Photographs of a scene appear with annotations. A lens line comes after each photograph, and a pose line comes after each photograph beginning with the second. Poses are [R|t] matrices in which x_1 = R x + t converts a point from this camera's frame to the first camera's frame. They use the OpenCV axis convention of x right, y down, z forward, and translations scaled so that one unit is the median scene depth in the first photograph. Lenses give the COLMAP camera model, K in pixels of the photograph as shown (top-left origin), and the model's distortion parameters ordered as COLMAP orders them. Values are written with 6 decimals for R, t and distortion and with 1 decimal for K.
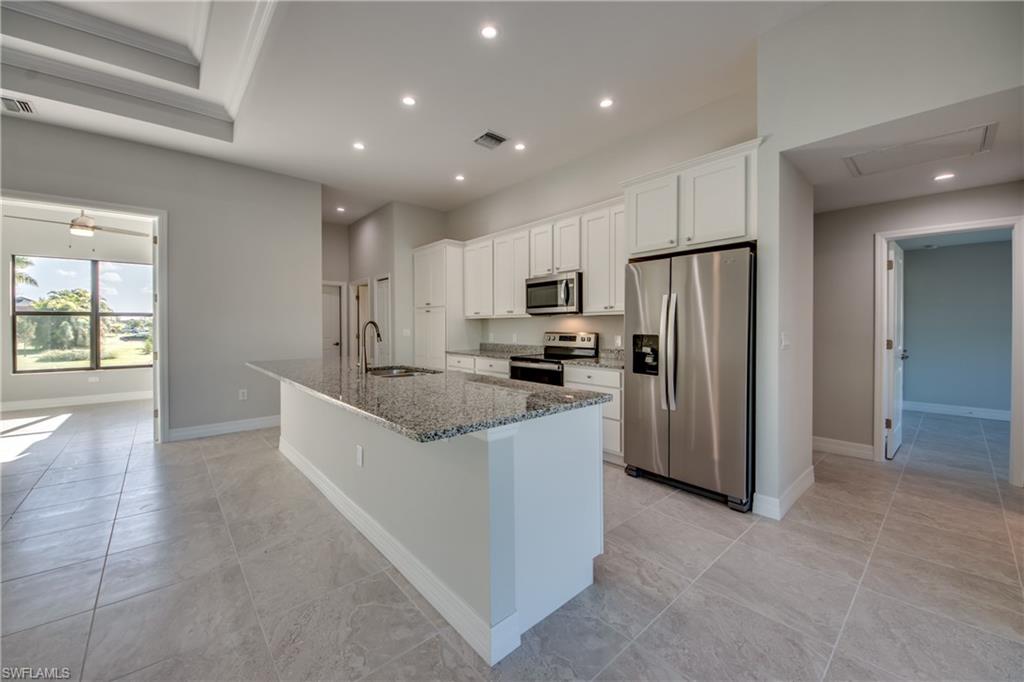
lens RADIAL K [[389.4, 0, 505.7], [0, 389.4, 328.5], [0, 0, 1]] dist [0.030018, -0.019675]
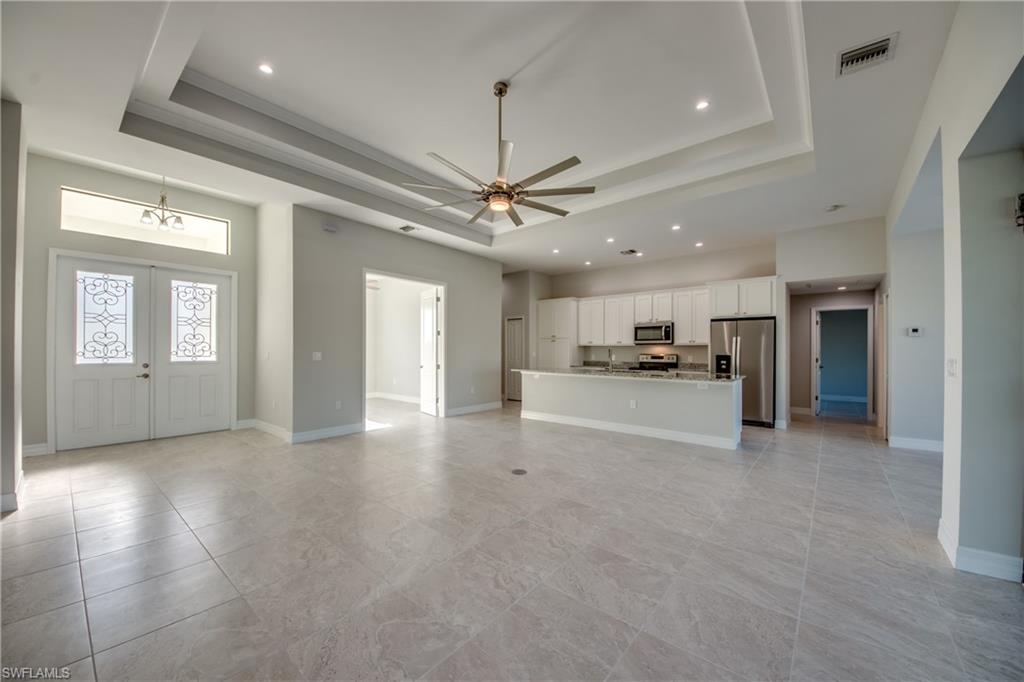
lens RADIAL K [[380.9, 0, 505.2], [0, 380.9, 349.3], [0, 0, 1]] dist [0.041177, -0.028243]
pose [[0.988320, 0.005859, 0.152277, -0.847582], [-0.004532, 0.999949, -0.009060, 0.006363], [-0.152323, 0.008264, 0.988296, -0.679269]]
